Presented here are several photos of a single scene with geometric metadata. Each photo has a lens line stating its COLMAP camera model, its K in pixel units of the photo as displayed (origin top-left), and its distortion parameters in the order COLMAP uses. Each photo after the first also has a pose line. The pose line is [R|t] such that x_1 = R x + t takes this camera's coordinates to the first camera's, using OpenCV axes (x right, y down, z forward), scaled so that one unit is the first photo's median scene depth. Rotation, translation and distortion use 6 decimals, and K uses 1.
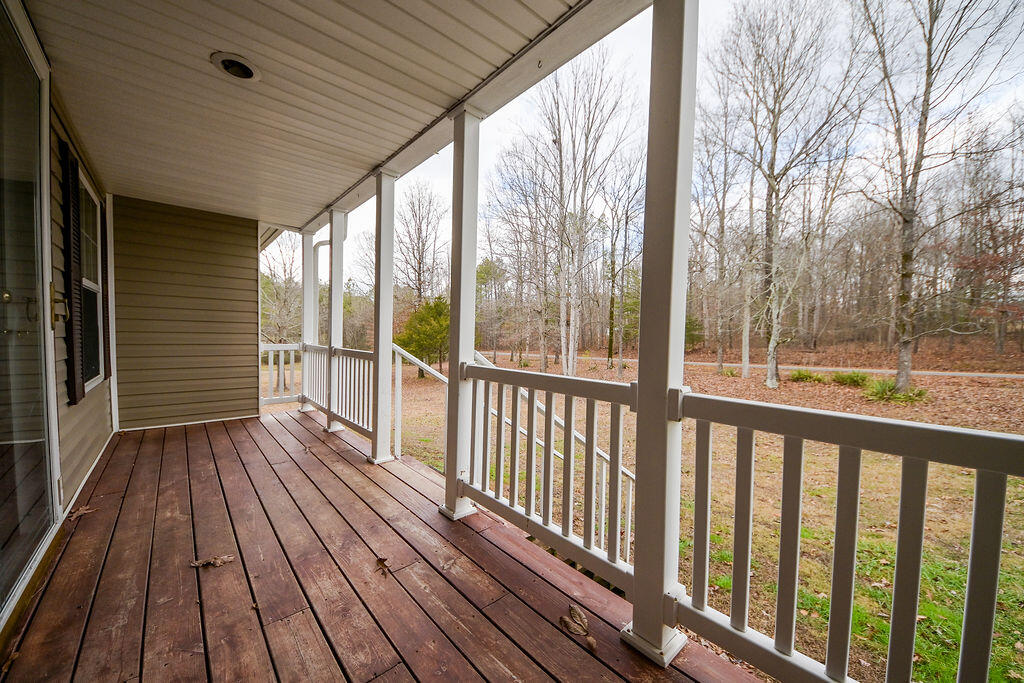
lens RADIAL K [[360.6, 0, 512.0], [0, 360.6, 341.5], [0, 0, 1]] dist [0.041051, -0.025070]
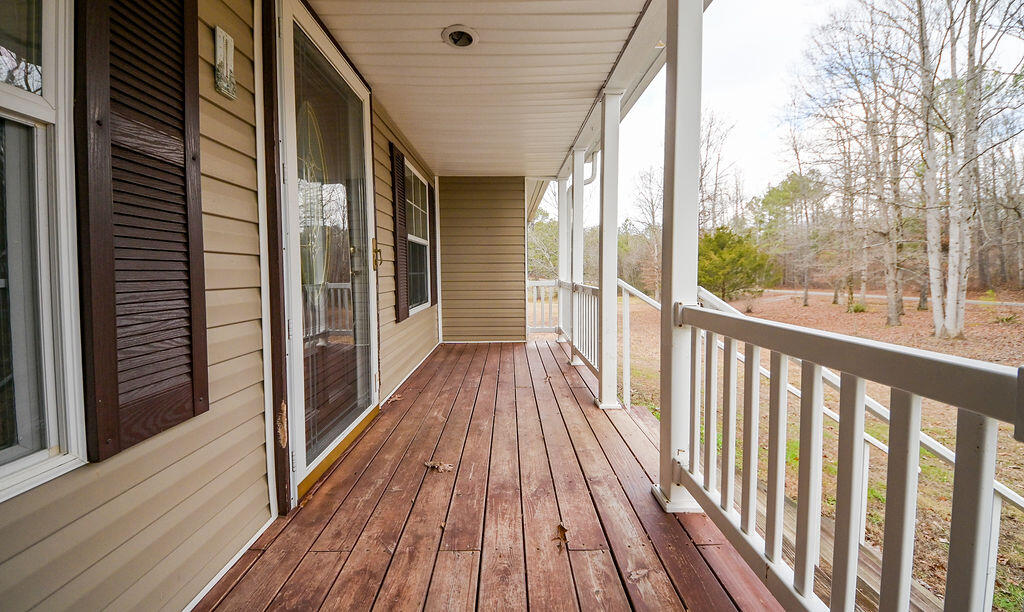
lens RADIAL K [[354.4, 0, 535.6], [0, 354.4, 277.7], [0, 0, 1]] dist [0.032171, -0.020730]
pose [[0.754248, -0.010607, -0.656503, 0.097952], [0.008041, 0.999944, -0.006917, 0.006868], [0.656540, -0.000062, 0.754291, 0.199536]]
